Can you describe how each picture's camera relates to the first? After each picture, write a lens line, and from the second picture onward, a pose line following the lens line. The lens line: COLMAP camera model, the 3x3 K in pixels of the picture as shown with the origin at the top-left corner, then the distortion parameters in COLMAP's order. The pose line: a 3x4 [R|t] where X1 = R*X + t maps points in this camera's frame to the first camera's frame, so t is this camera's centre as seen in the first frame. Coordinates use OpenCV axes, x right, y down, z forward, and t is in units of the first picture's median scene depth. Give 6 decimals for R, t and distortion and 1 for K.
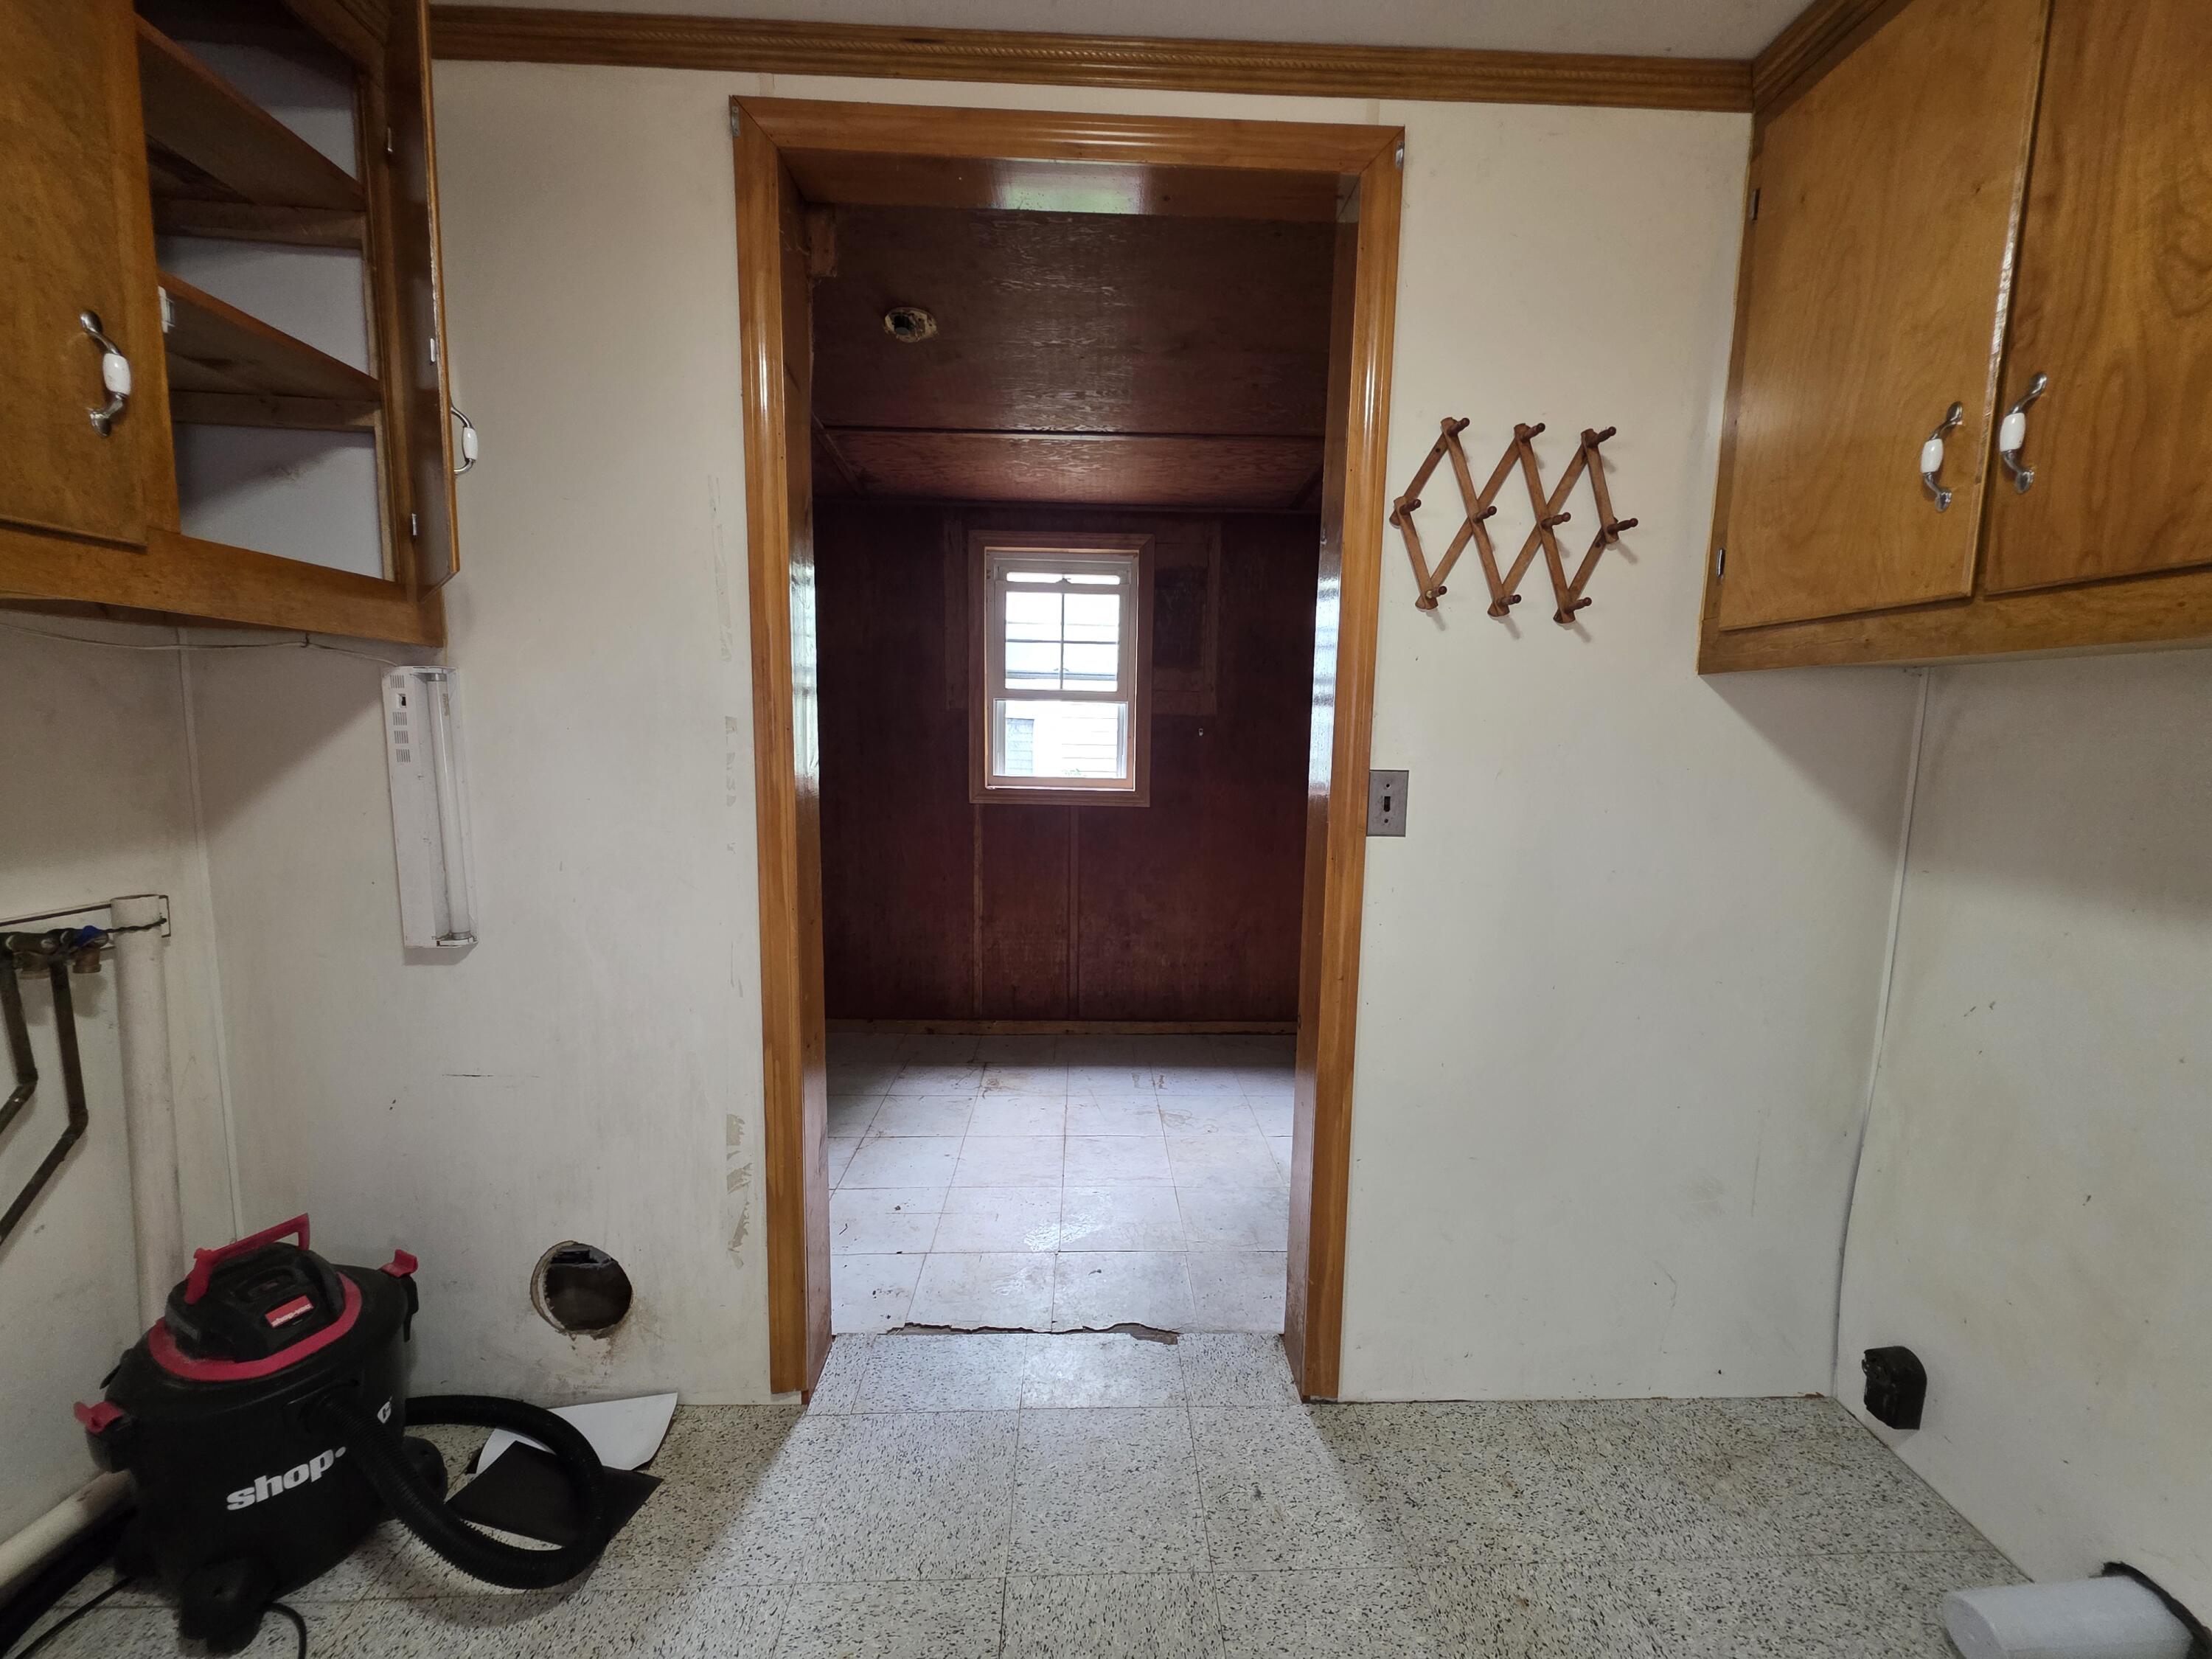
lens RADIAL K [[889.3, 0, 1105.4], [0, 889.3, 830.4], [0, 0, 1]] dist [0.000721, 0.000111]
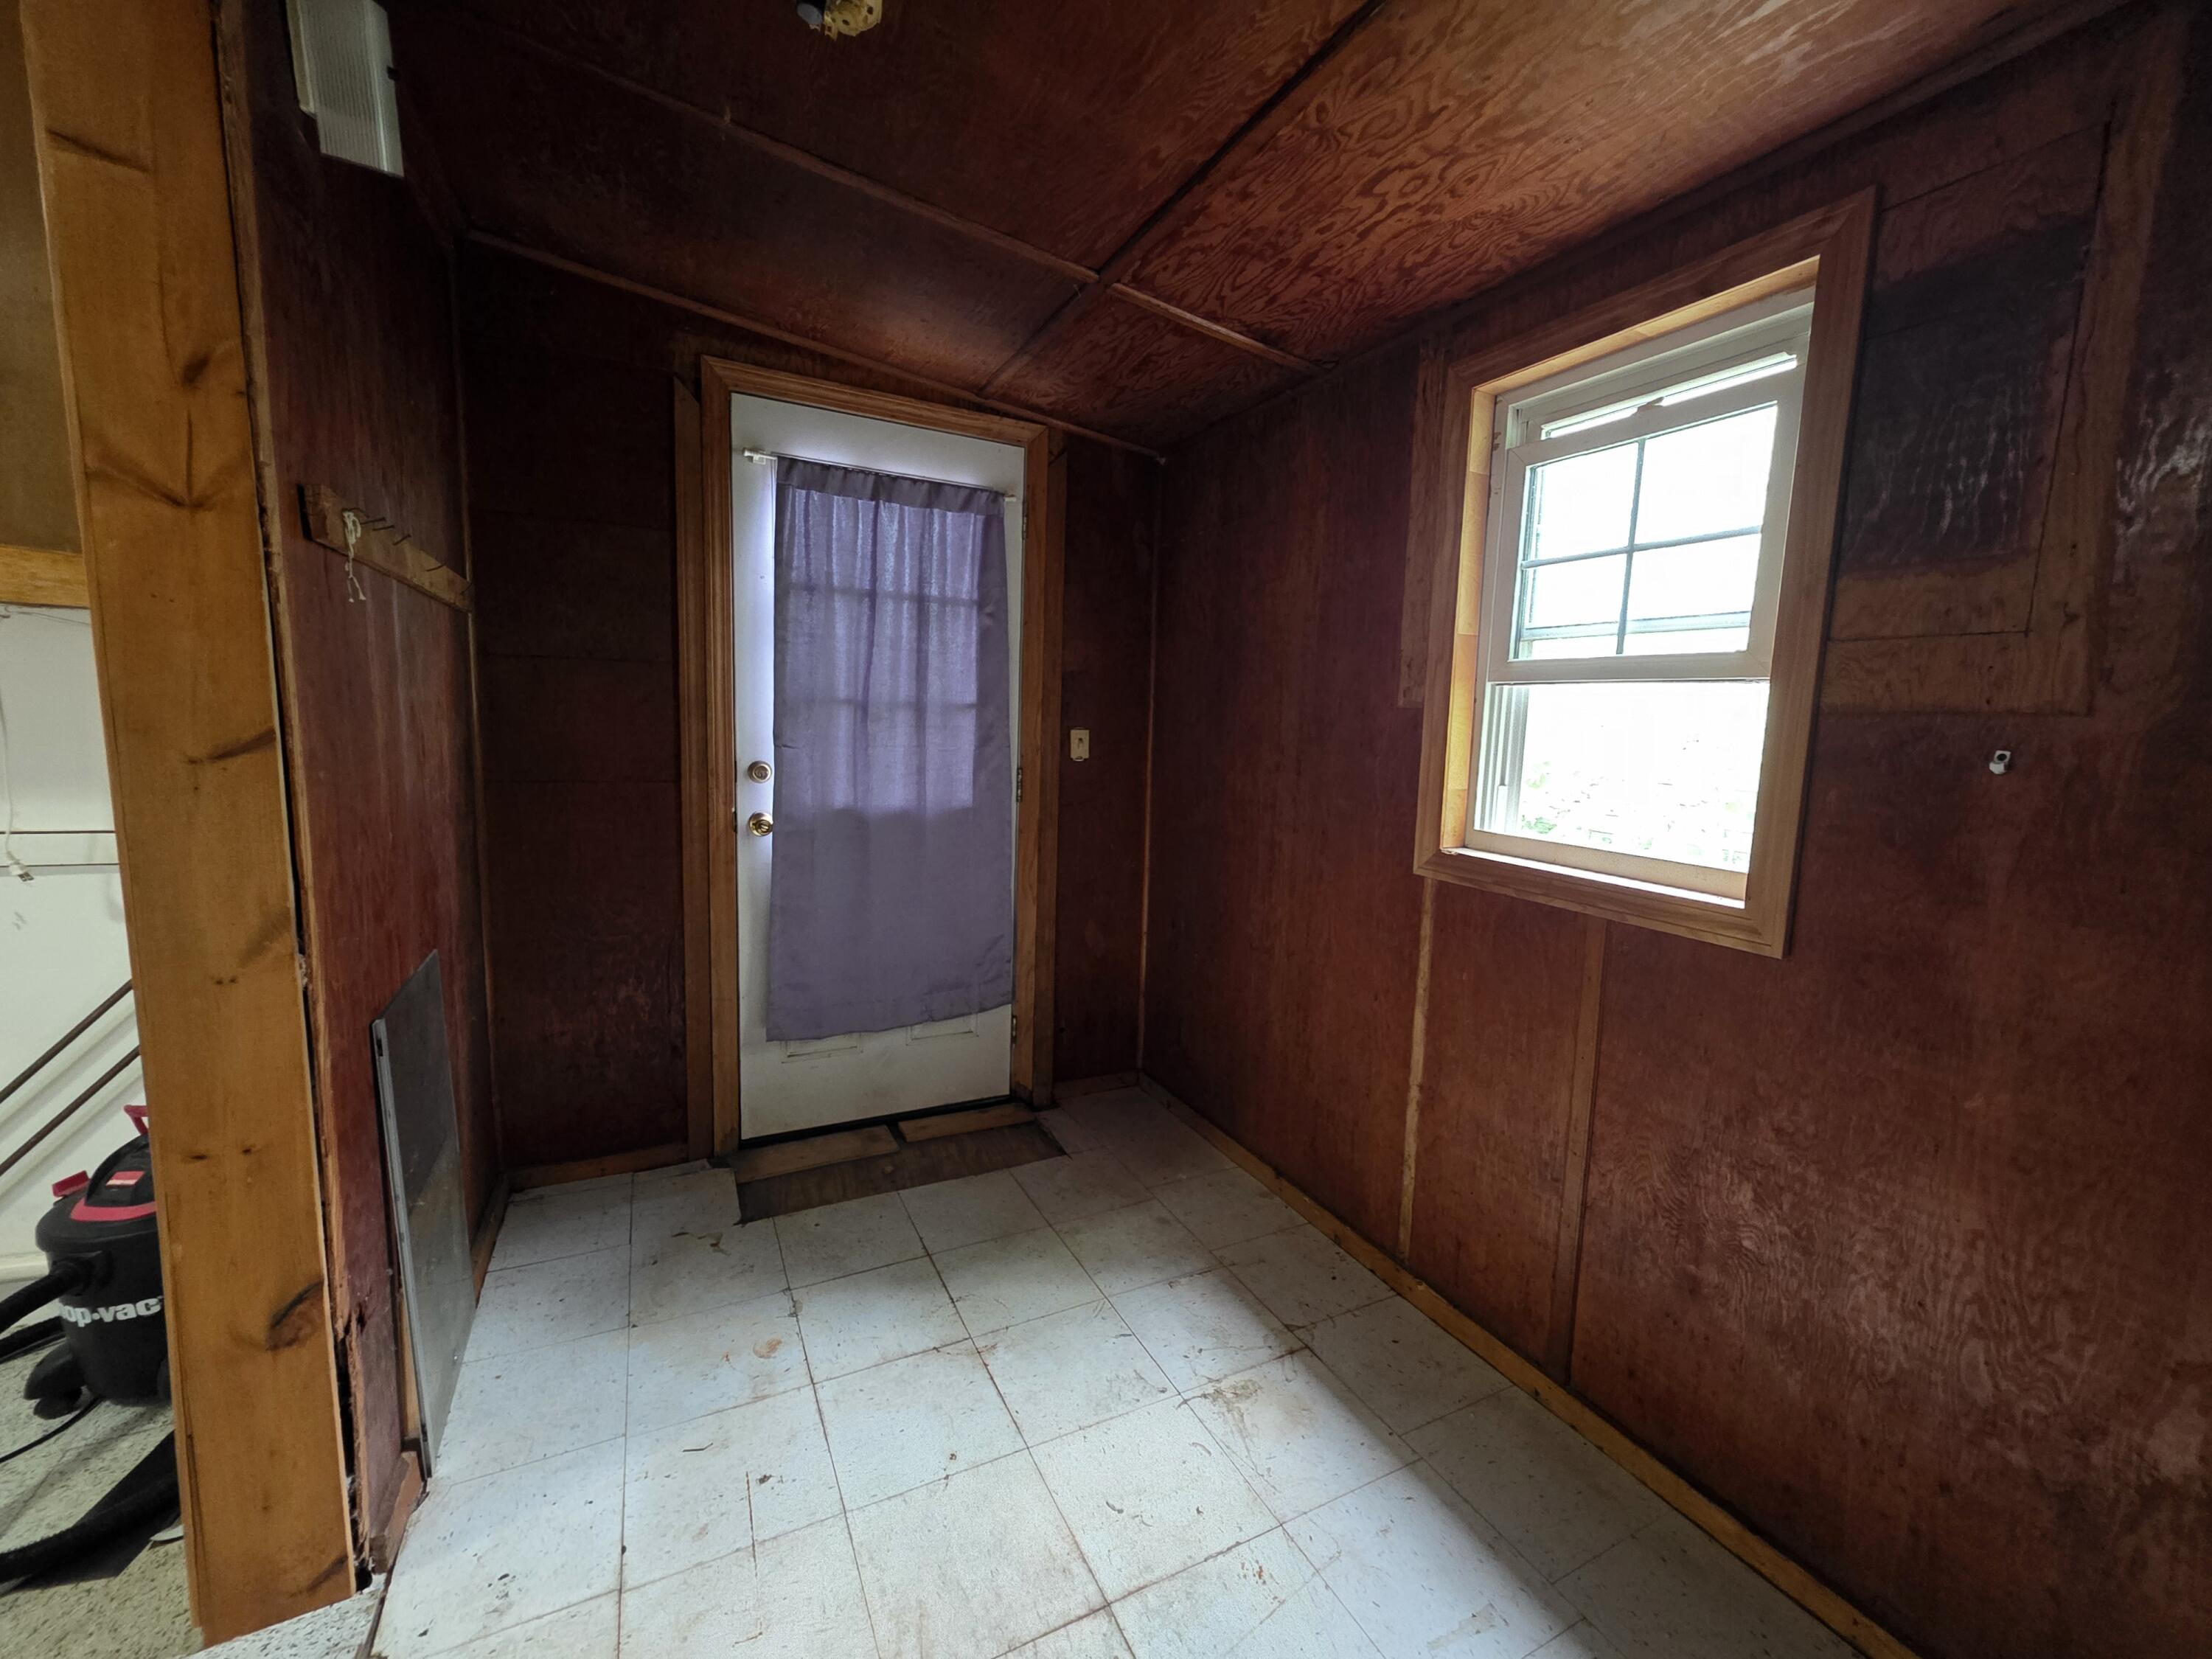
lens RADIAL K [[889.3, 0, 1107.6], [0, 889.3, 825.6], [0, 0, 1]] dist [0.000721, 0.000111]
pose [[0.433060, 0.103137, -0.895445, 0.251630], [-0.130690, 0.990119, 0.050836, -0.063254], [0.891840, 0.095011, 0.442260, 0.581872]]
